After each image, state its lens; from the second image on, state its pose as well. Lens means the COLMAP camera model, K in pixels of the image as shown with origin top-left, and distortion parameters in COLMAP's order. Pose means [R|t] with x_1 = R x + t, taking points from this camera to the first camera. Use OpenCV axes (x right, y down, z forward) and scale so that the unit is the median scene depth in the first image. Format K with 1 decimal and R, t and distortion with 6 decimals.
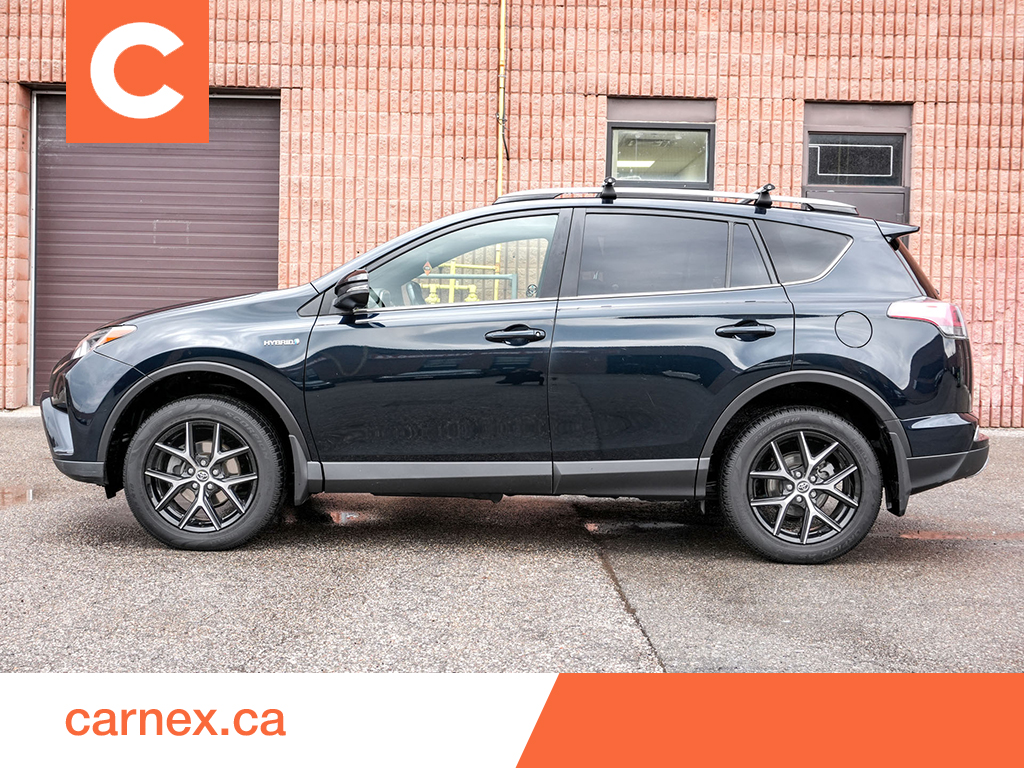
lens RADIAL K [[1121.8, 0, 502.0], [0, 1121.8, 352.7], [0, 0, 1]] dist [0.014434, 0.000000]
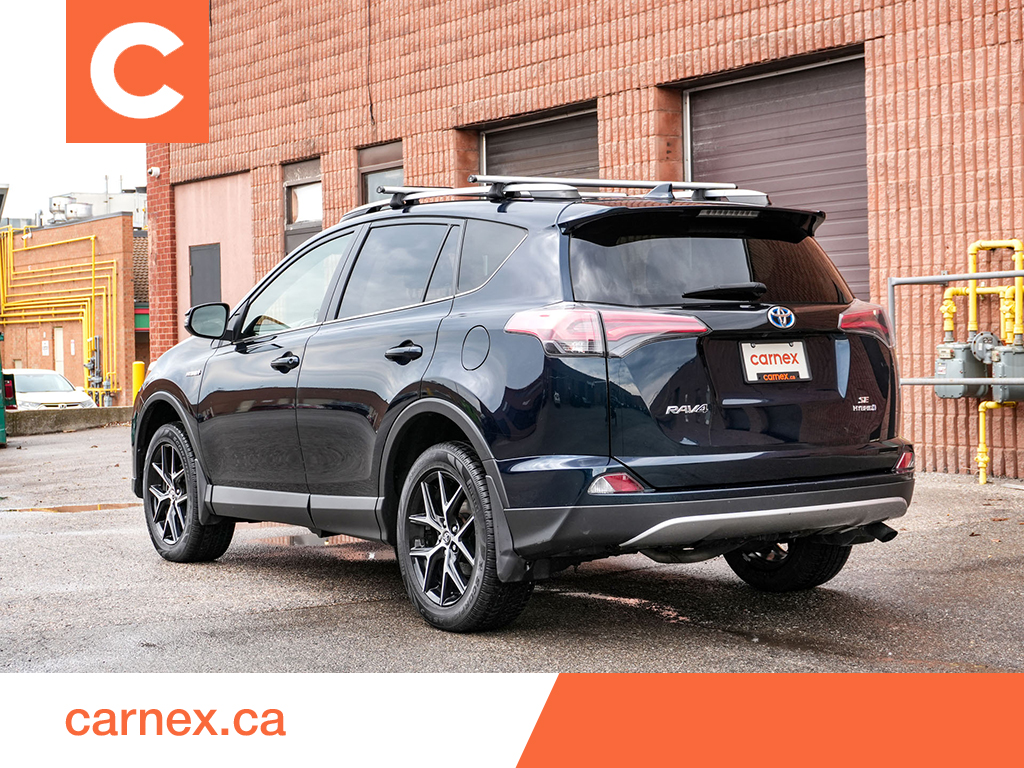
lens RADIAL K [[1690.0, 0, 513.6], [0, 1690.0, 379.7], [0, 0, 1]] dist [0.030169, 0.000000]
pose [[0.571186, -0.010454, -0.820754, 0.611766], [0.001812, 0.999933, -0.011475, 0.007586], [0.820818, 0.005067, 0.571167, 0.147126]]
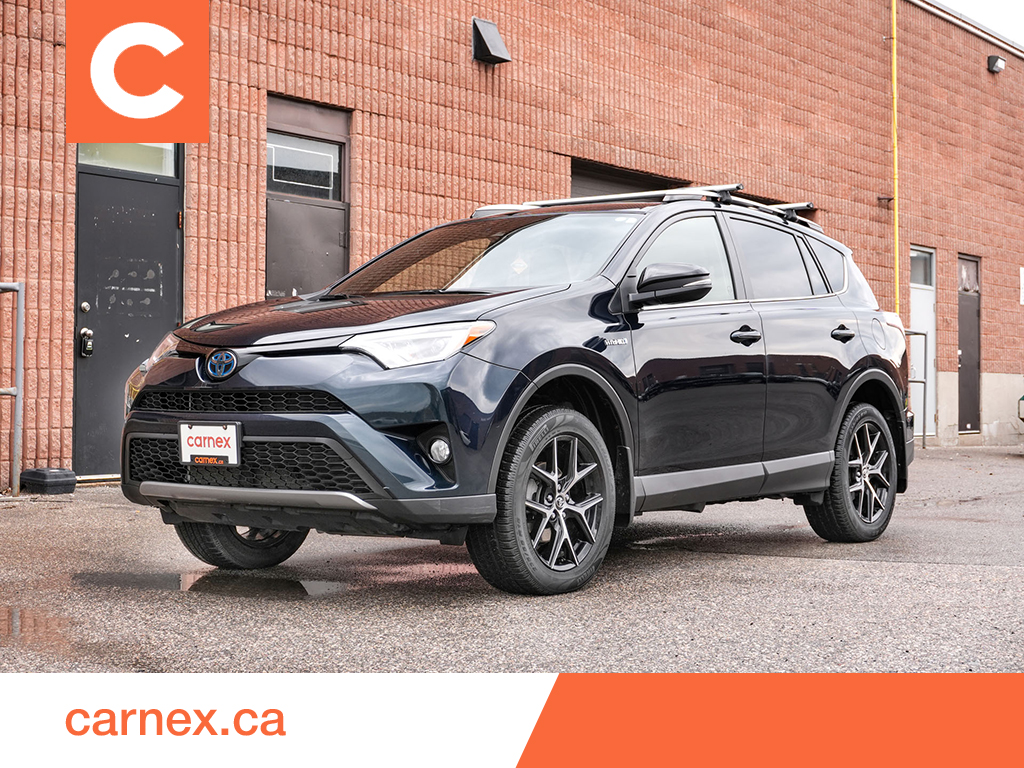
lens RADIAL K [[1570.0, 0, 514.0], [0, 1570.0, 357.6], [0, 0, 1]] dist [0.037103, 0.000000]
pose [[0.606651, -0.002554, 0.794964, -0.558522], [0.040073, 0.998822, -0.027371, 0.015200], [-0.793958, 0.048461, 0.606039, 0.144669]]
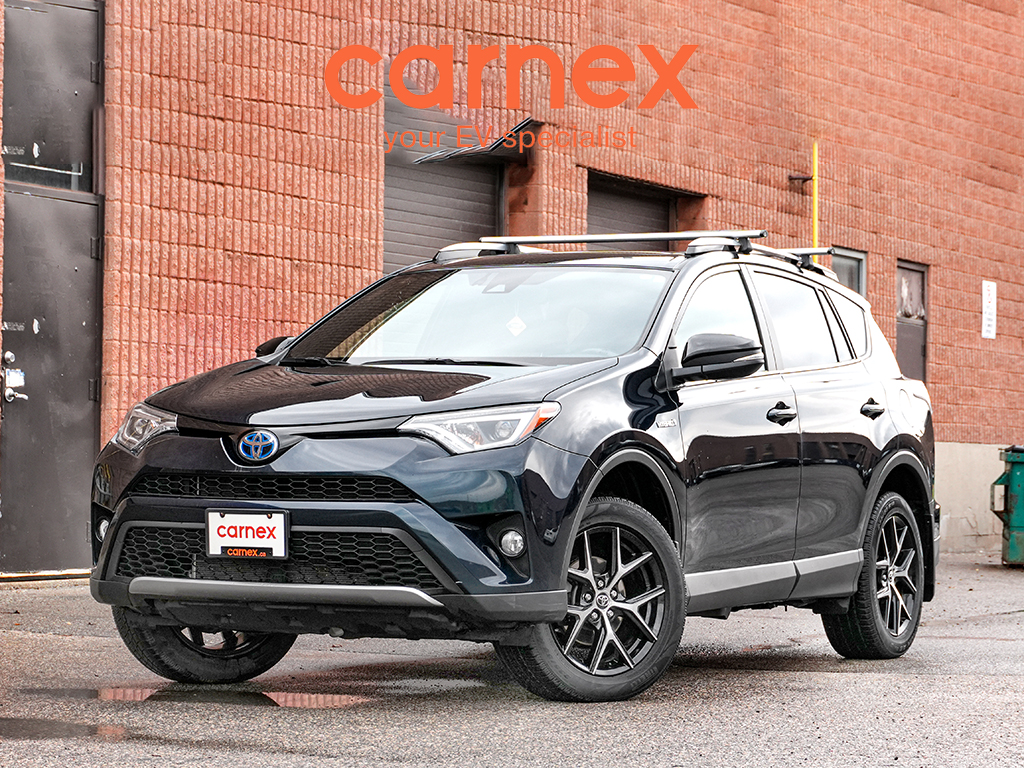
lens RADIAL K [[2804.4, 0, 509.8], [0, 2804.4, 383.3], [0, 0, 1]] dist [-0.054388, 0.000000]
pose [[0.472188, 0.009402, 0.881448, -0.904299], [0.031283, 0.999135, -0.027415, 0.005906], [-0.880943, 0.040519, 0.471485, 0.076995]]
